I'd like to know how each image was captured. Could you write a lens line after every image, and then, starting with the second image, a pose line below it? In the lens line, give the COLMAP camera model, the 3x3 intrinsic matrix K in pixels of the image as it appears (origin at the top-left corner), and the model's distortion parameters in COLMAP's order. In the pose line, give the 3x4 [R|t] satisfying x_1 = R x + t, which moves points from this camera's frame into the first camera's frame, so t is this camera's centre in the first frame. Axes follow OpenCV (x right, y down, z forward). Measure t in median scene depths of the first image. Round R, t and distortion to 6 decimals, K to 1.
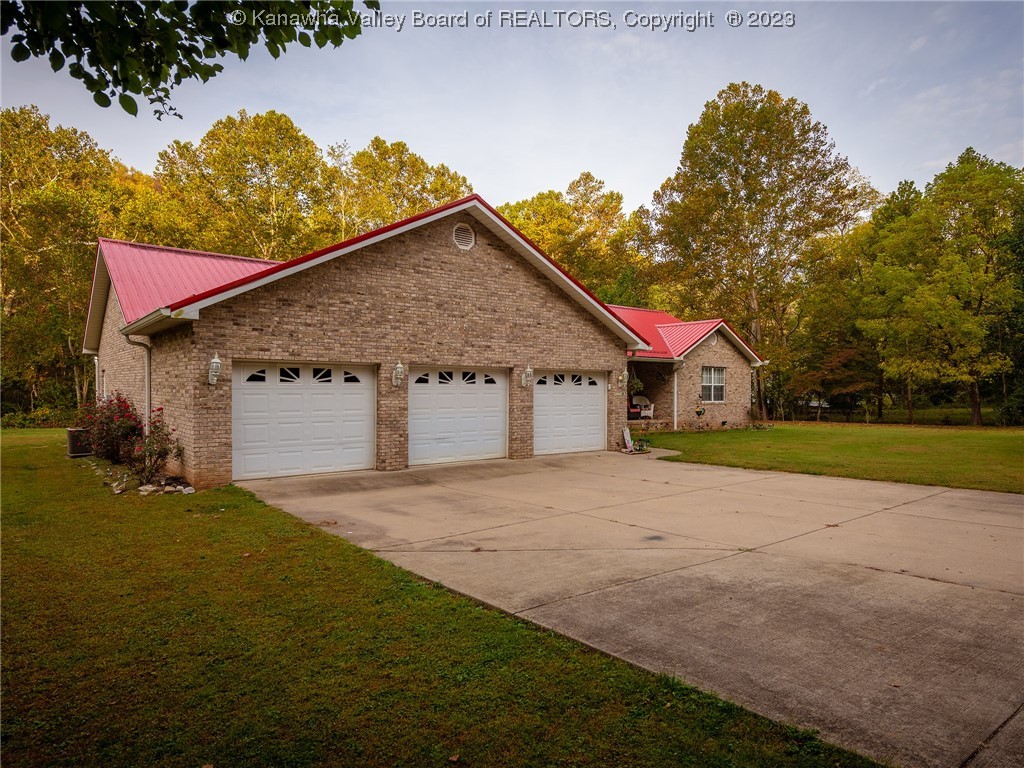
lens RADIAL K [[636.1, 0, 512.0], [0, 636.1, 384.0], [0, 0, 1]] dist [0.023887, 0.000217]
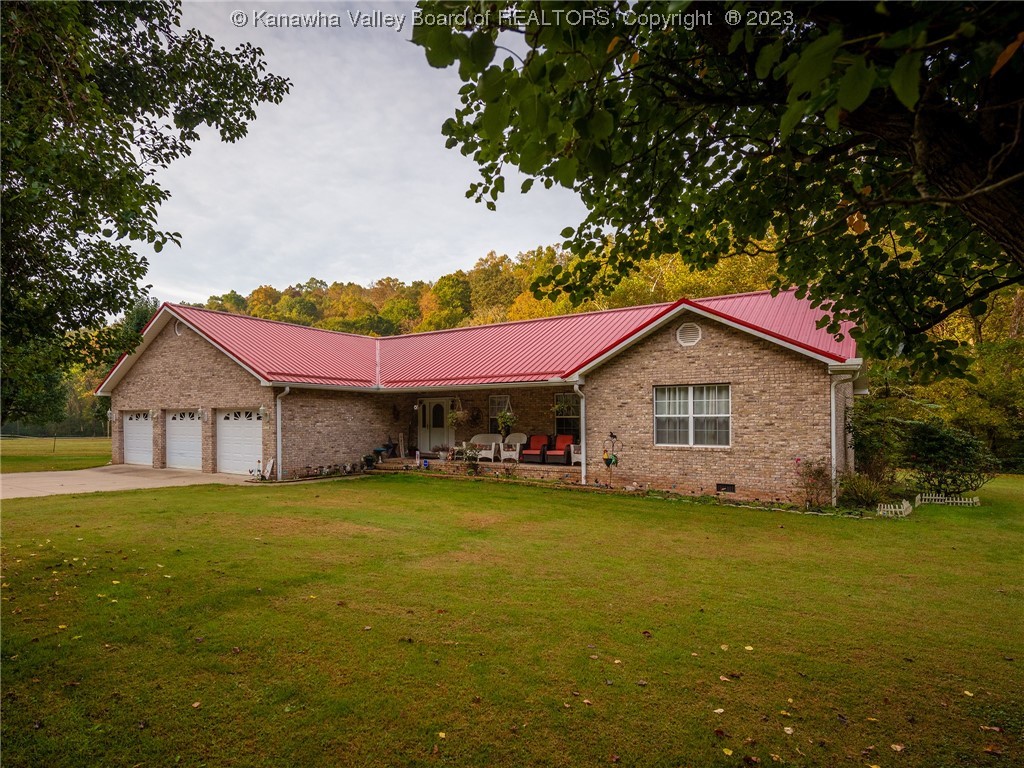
lens RADIAL K [[597.0, 0, 477.5], [0, 597.0, 430.1], [0, 0, 1]] dist [0.003881, 0.000461]
pose [[0.243400, 0.001992, -0.969924, 1.446805], [0.003312, 0.999990, 0.002885, 0.021096], [0.969920, -0.003914, 0.243391, 1.264124]]
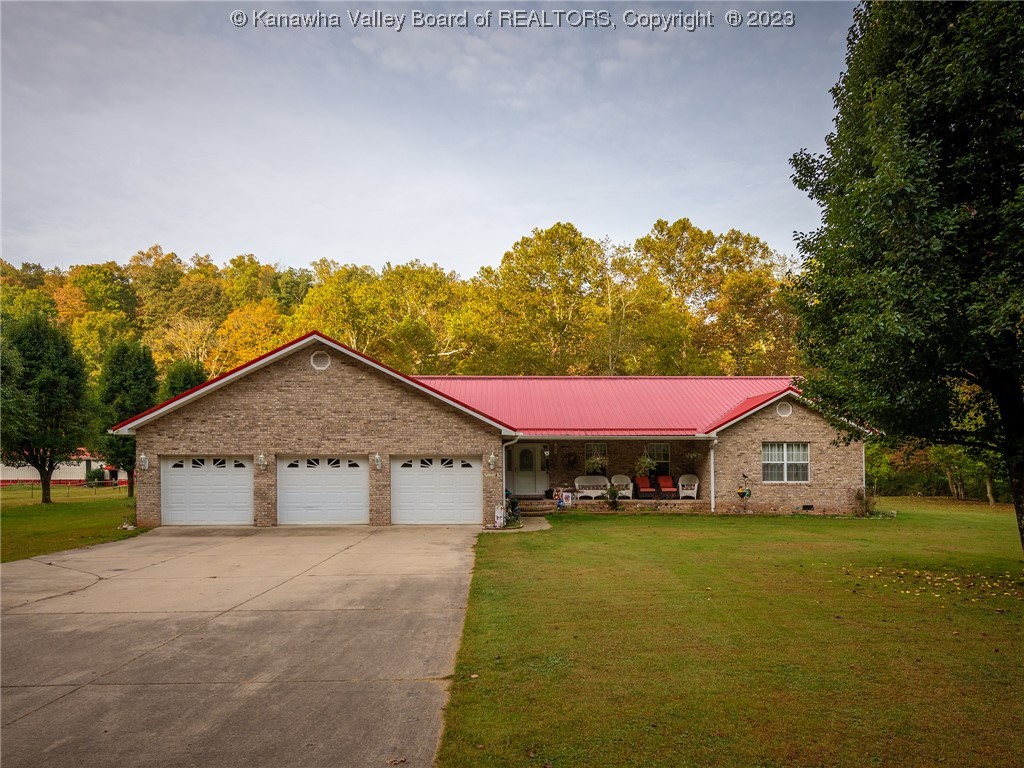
lens RADIAL K [[633.5, 0, 513.9], [0, 633.5, 454.0], [0, 0, 1]] dist [0.005968, 0.001099]
pose [[0.794585, -0.008375, -0.607096, 1.008145], [0.008525, 0.999960, -0.002636, -0.021013], [0.607093, -0.003081, 0.794624, 0.155873]]
